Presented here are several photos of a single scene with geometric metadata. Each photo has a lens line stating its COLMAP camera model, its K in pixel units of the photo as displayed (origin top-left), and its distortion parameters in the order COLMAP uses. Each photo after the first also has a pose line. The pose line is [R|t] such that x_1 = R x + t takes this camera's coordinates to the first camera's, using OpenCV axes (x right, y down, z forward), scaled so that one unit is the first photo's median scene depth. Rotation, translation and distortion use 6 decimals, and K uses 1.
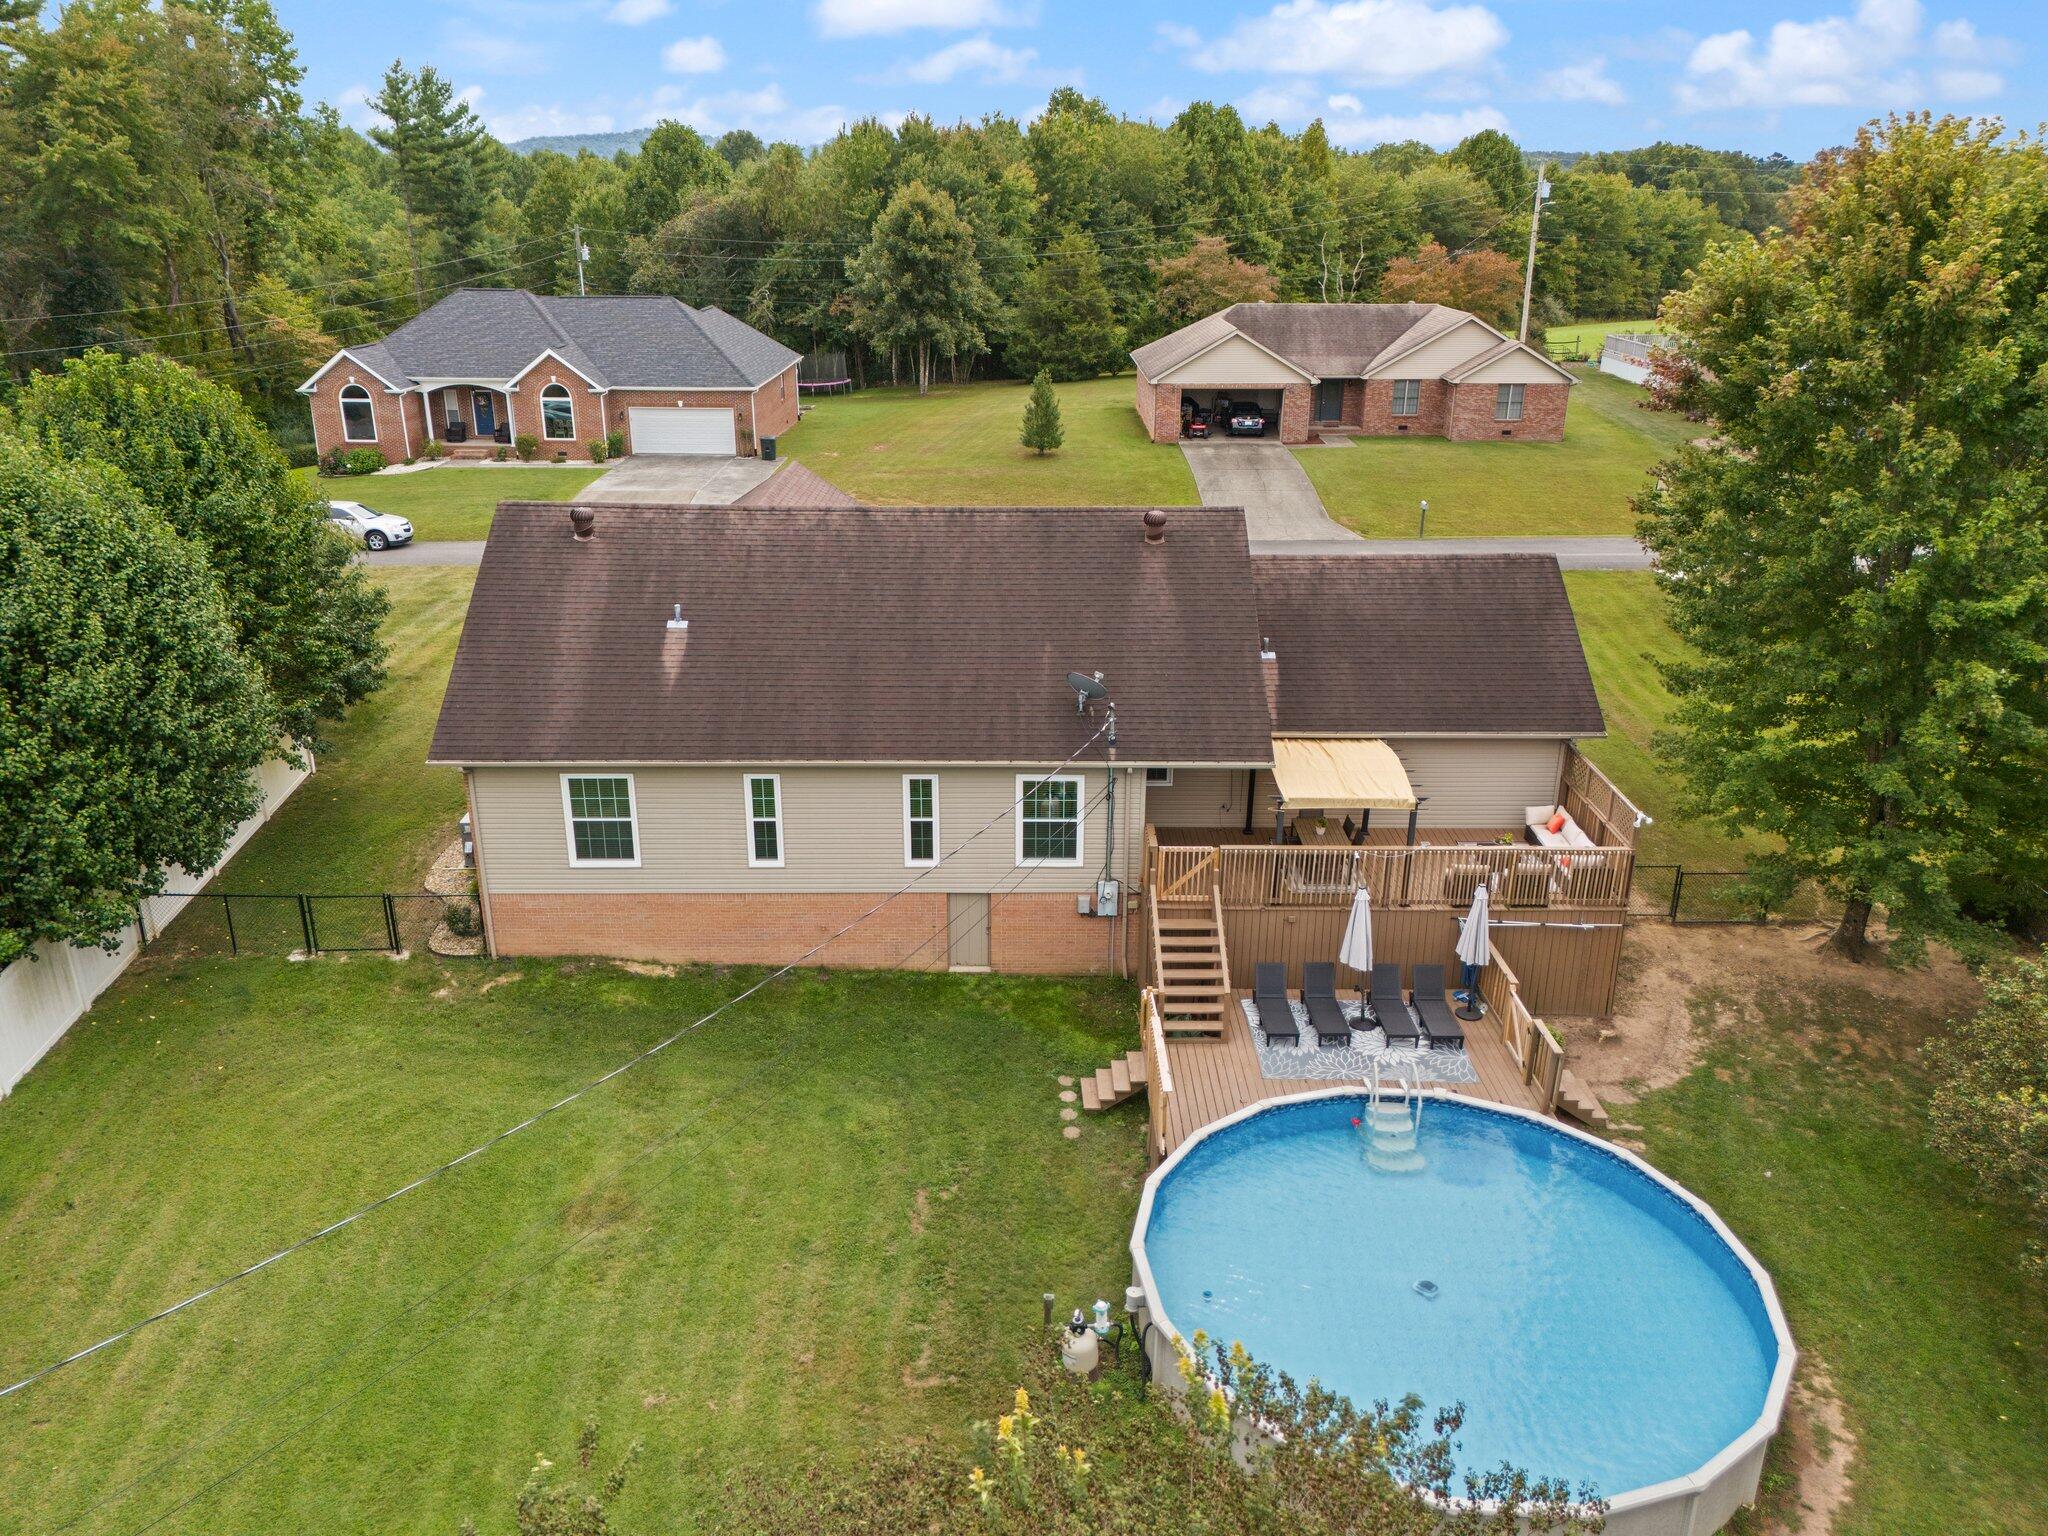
lens RADIAL K [[1503.4, 0, 1024.0], [0, 1503.4, 768.0], [0, 0, 1]] dist [0.071492, -0.073103]
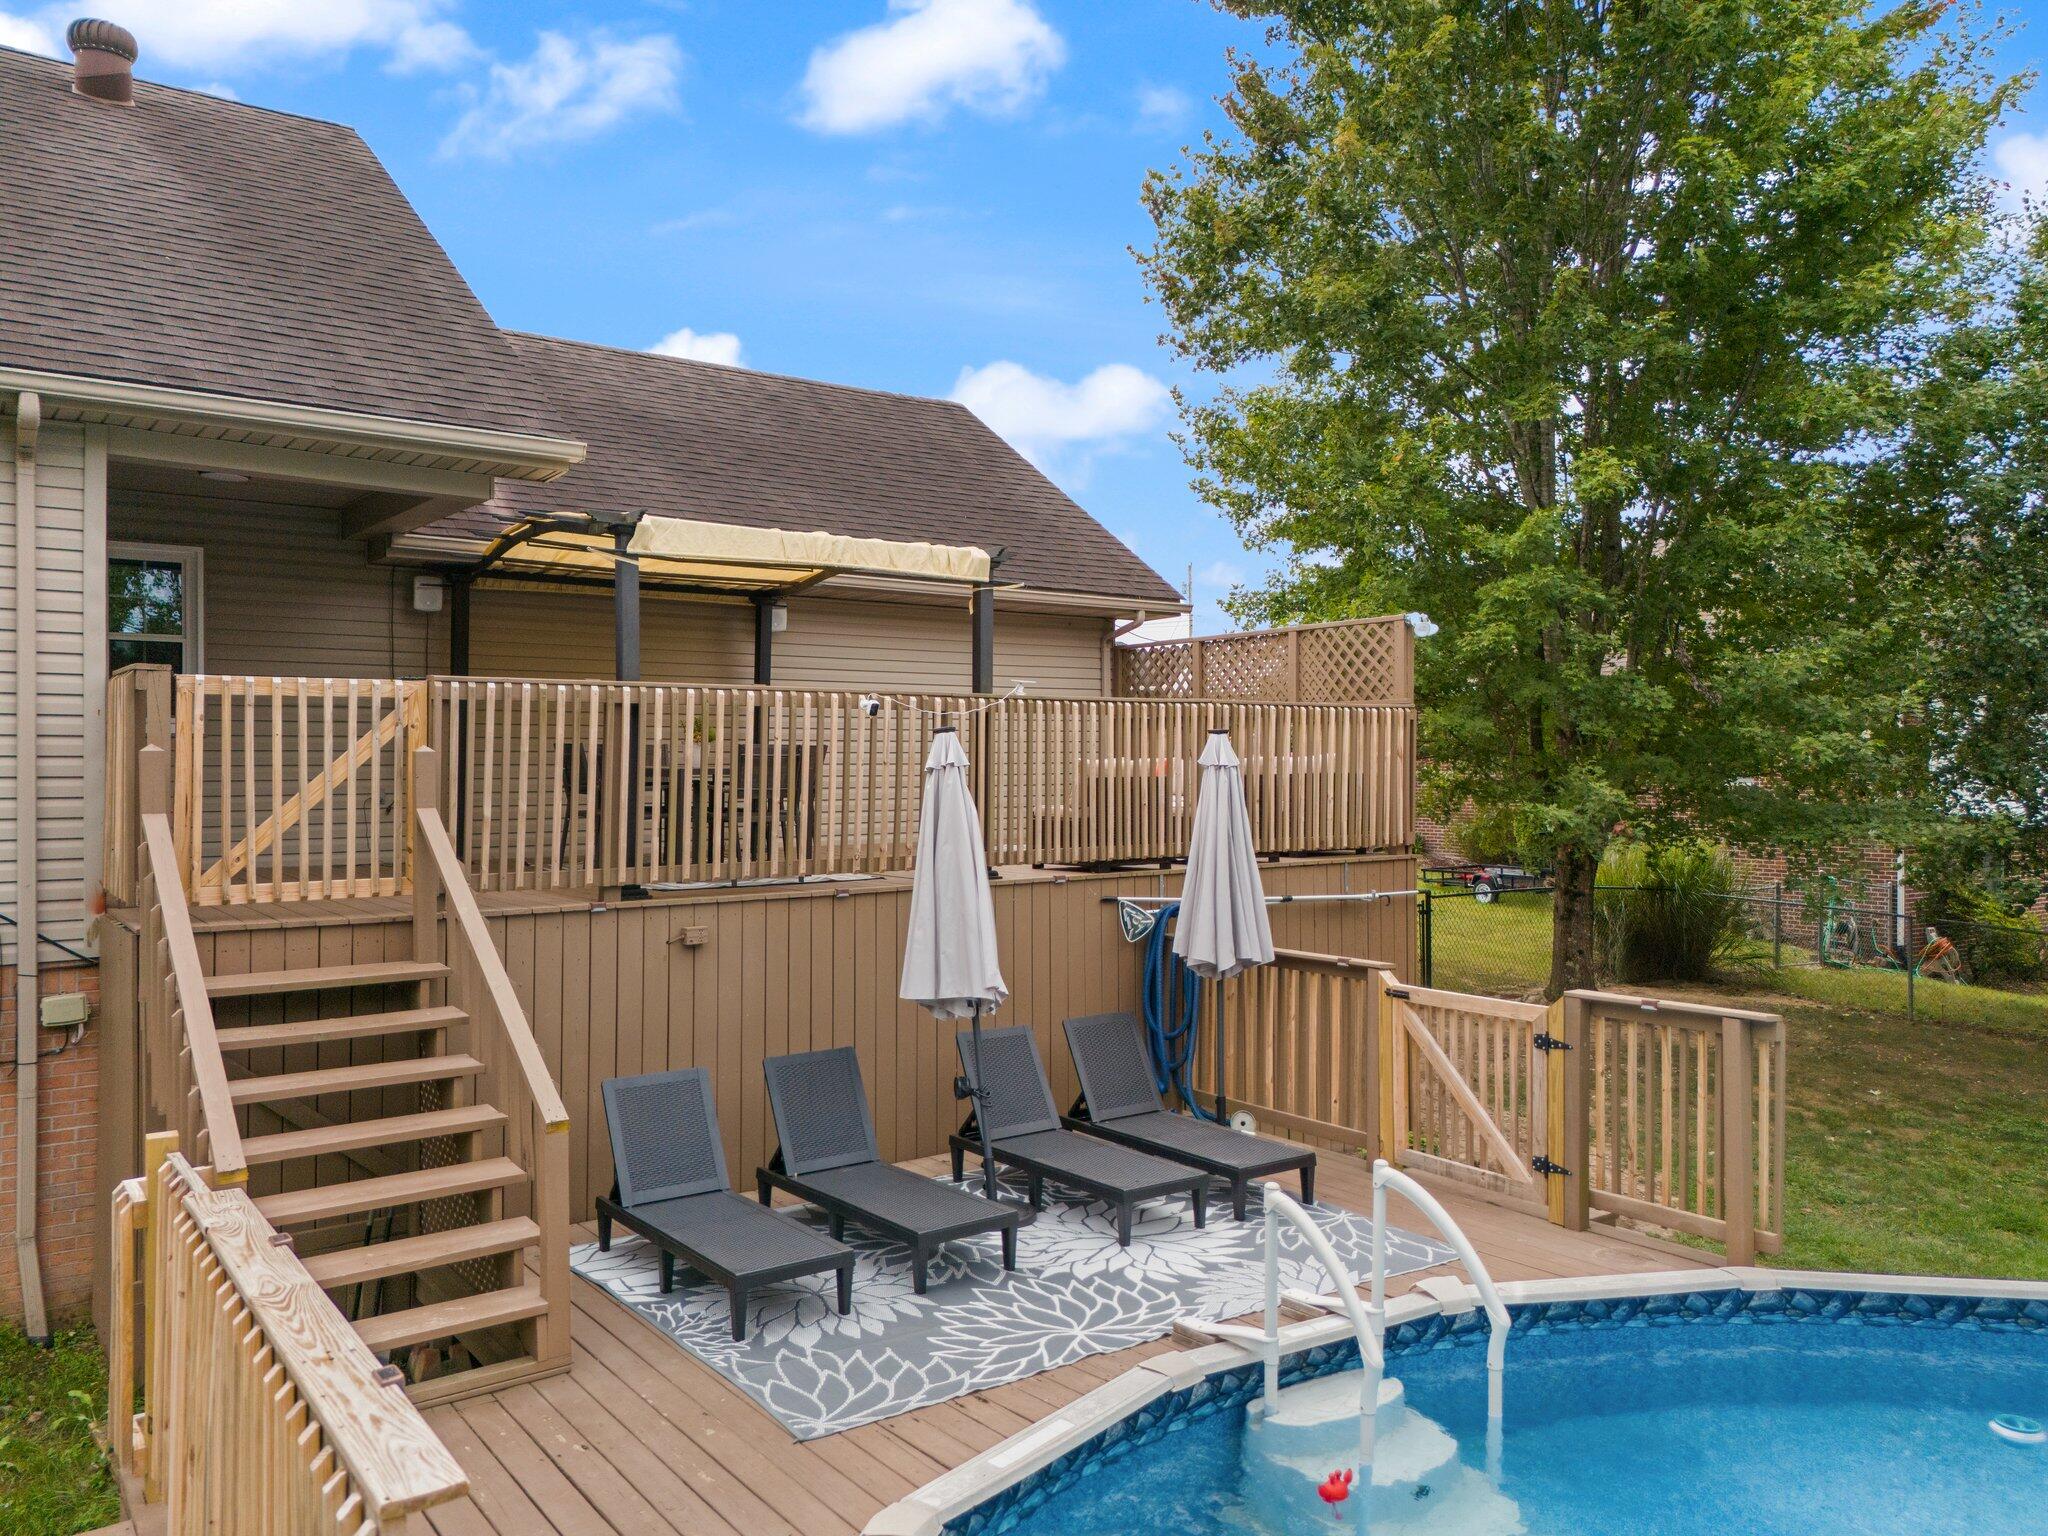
lens RADIAL K [[1503.4, 0, 1024.0], [0, 1503.4, 768.0], [0, 0, 1]] dist [0.071492, -0.073103]
pose [[0.811254, -0.001224, 0.584692, 0.056346], [0.210025, 0.933867, -0.289452, 0.177452], [-0.545671, 0.357619, 0.757860, 0.751200]]
